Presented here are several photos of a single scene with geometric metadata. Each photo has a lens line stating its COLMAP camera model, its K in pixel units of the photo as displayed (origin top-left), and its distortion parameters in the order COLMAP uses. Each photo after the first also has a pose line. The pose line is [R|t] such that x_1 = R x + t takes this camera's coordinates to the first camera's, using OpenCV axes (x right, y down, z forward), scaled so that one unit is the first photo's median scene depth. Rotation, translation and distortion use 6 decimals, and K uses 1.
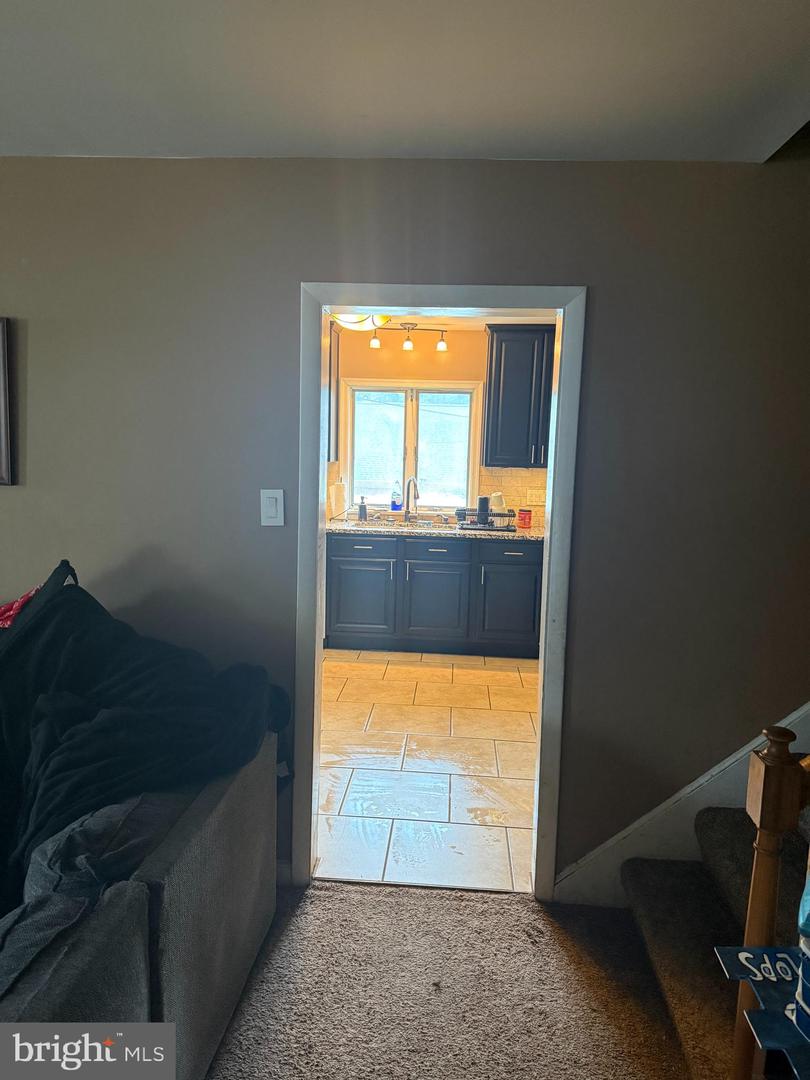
lens RADIAL K [[765.9, 0, 402.2], [0, 765.9, 542.9], [0, 0, 1]] dist [0.040341, -0.041057]
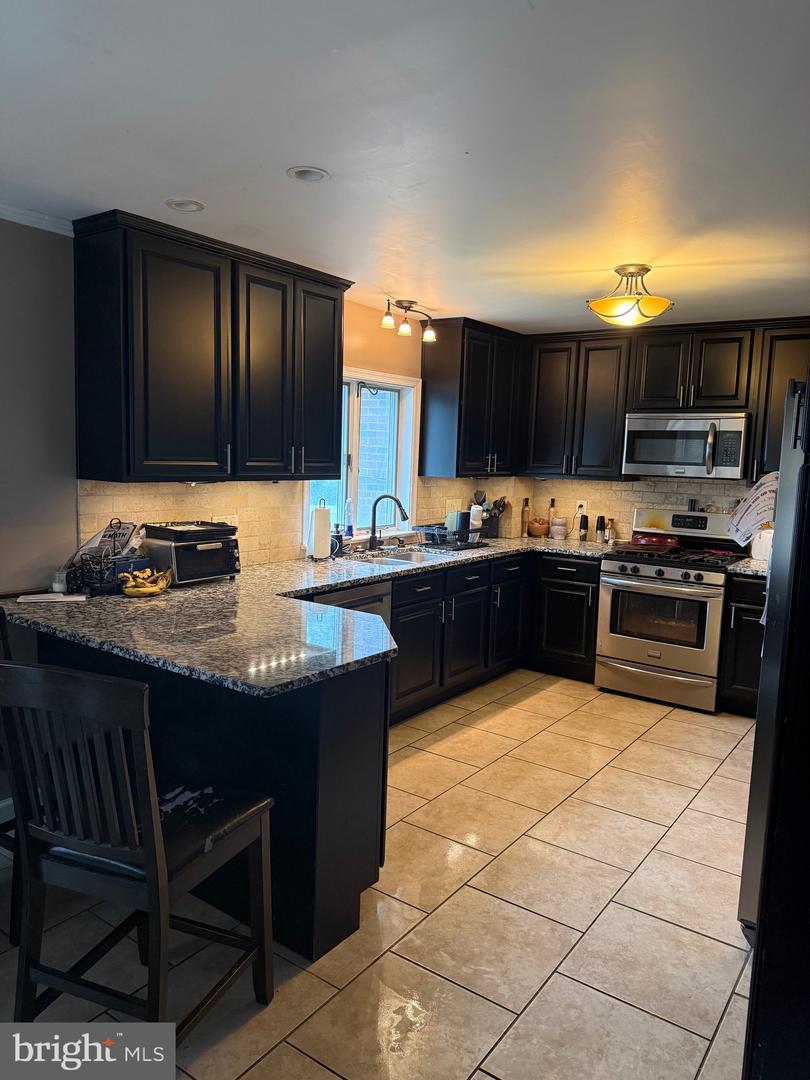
lens RADIAL K [[765.9, 0, 406.6], [0, 765.9, 535.7], [0, 0, 1]] dist [0.040341, -0.041057]
pose [[0.517424, -0.106893, 0.849027, -0.706475], [0.090811, 0.993424, 0.069730, -0.103147], [-0.850897, 0.041021, 0.523728, 0.605305]]
